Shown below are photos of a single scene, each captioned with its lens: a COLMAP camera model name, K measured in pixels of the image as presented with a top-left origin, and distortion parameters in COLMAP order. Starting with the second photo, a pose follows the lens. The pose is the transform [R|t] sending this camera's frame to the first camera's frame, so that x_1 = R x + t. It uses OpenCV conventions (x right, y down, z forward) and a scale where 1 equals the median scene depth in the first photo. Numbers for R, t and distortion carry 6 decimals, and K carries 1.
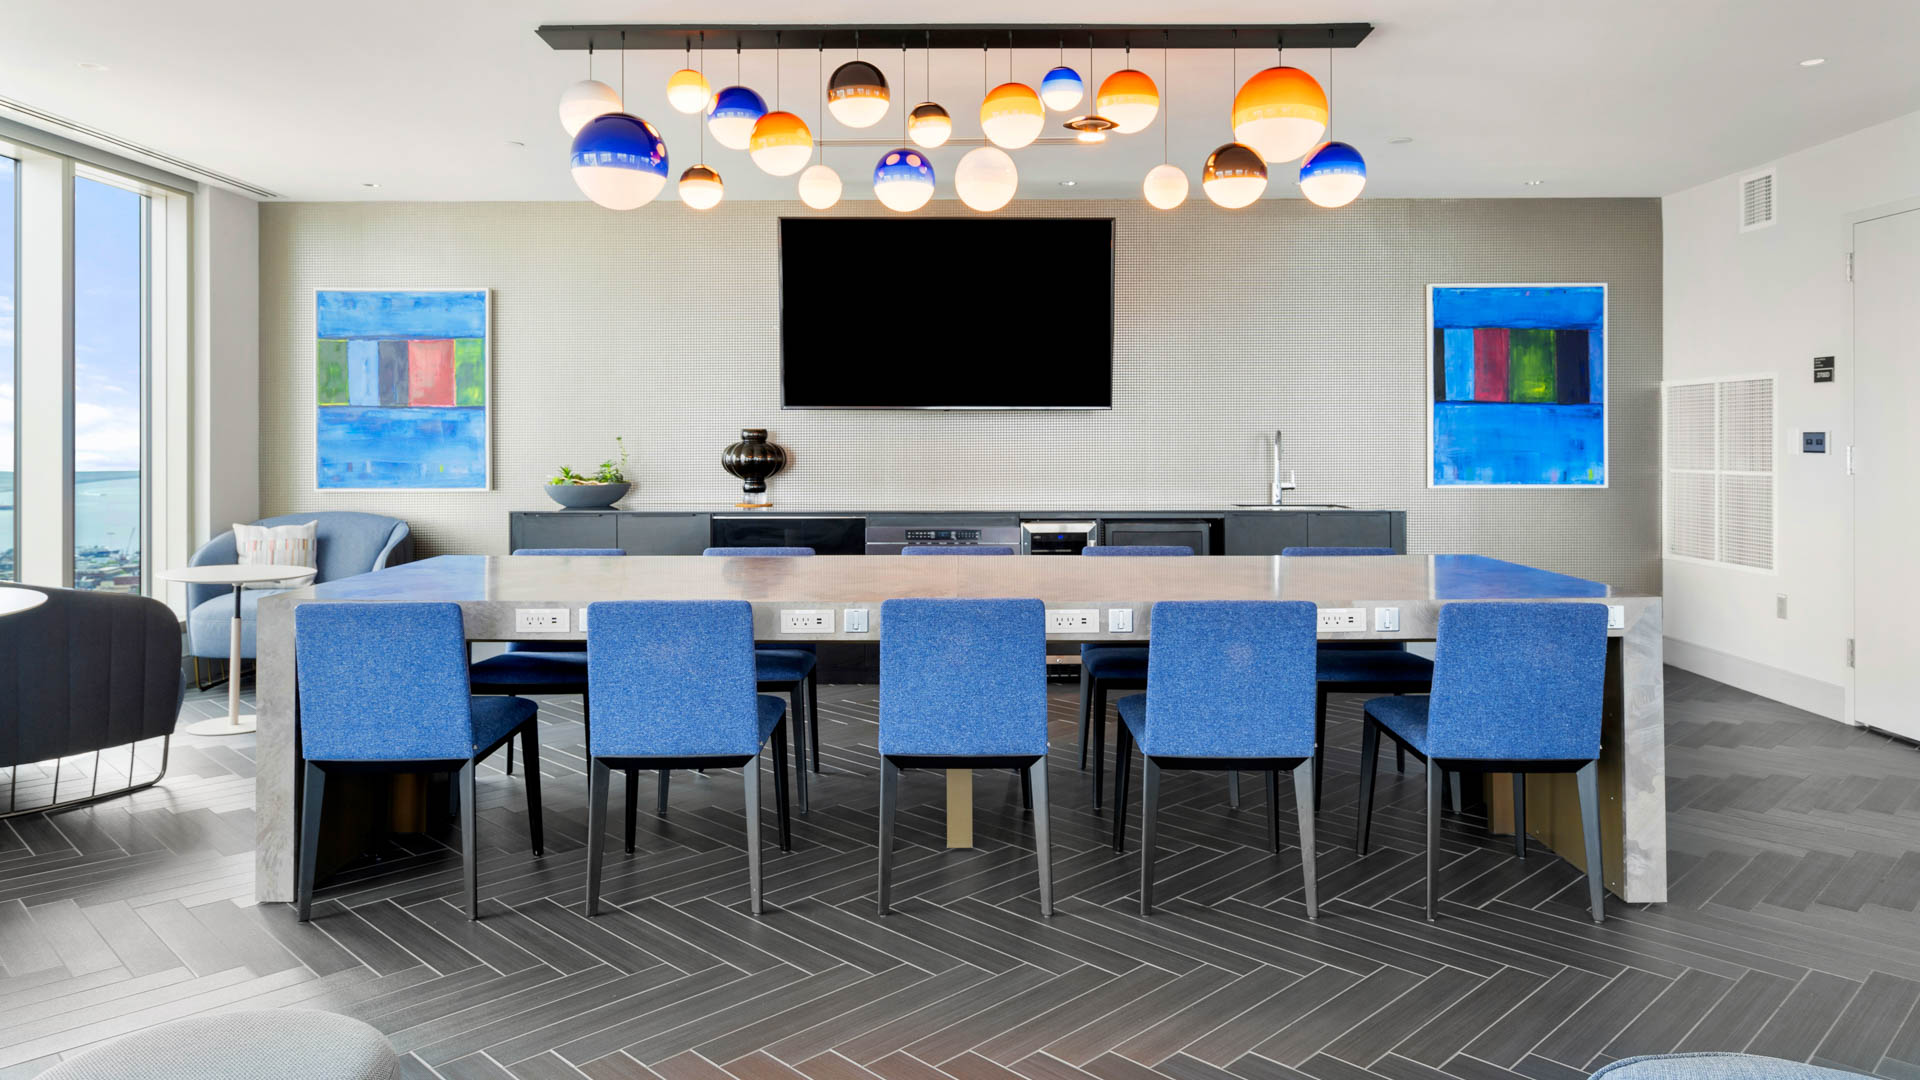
lens RADIAL K [[1270.6, 0, 963.0], [0, 1270.6, 433.3], [0, 0, 1]] dist [-0.000036, 0.001153]
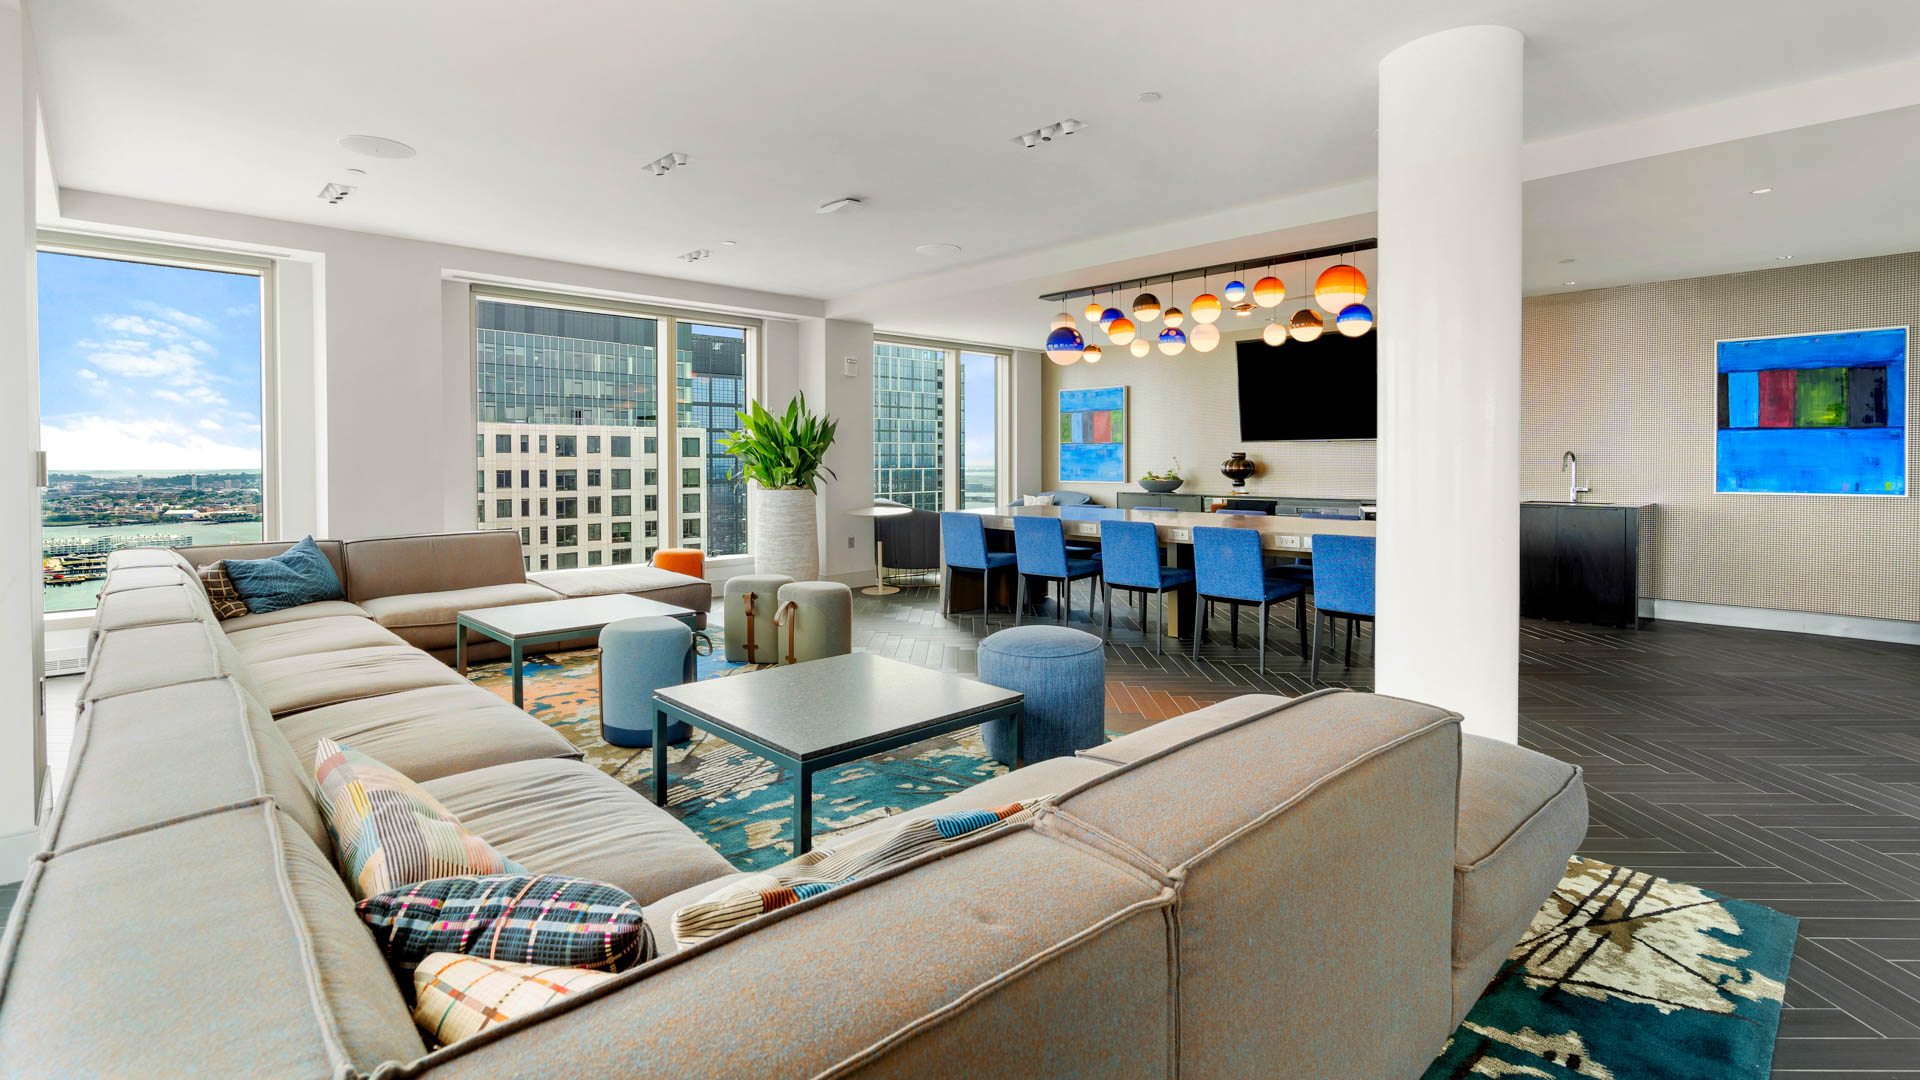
lens RADIAL K [[883.9, 0, 960.0], [0, 883.9, 473.4], [0, 0, 1]] dist [0.000105, -0.000103]
pose [[0.705210, 0.010541, -0.708920, 0.467972], [0.004371, 0.999806, 0.019214, 0.000502], [0.708985, -0.016648, 0.705027, -0.213385]]
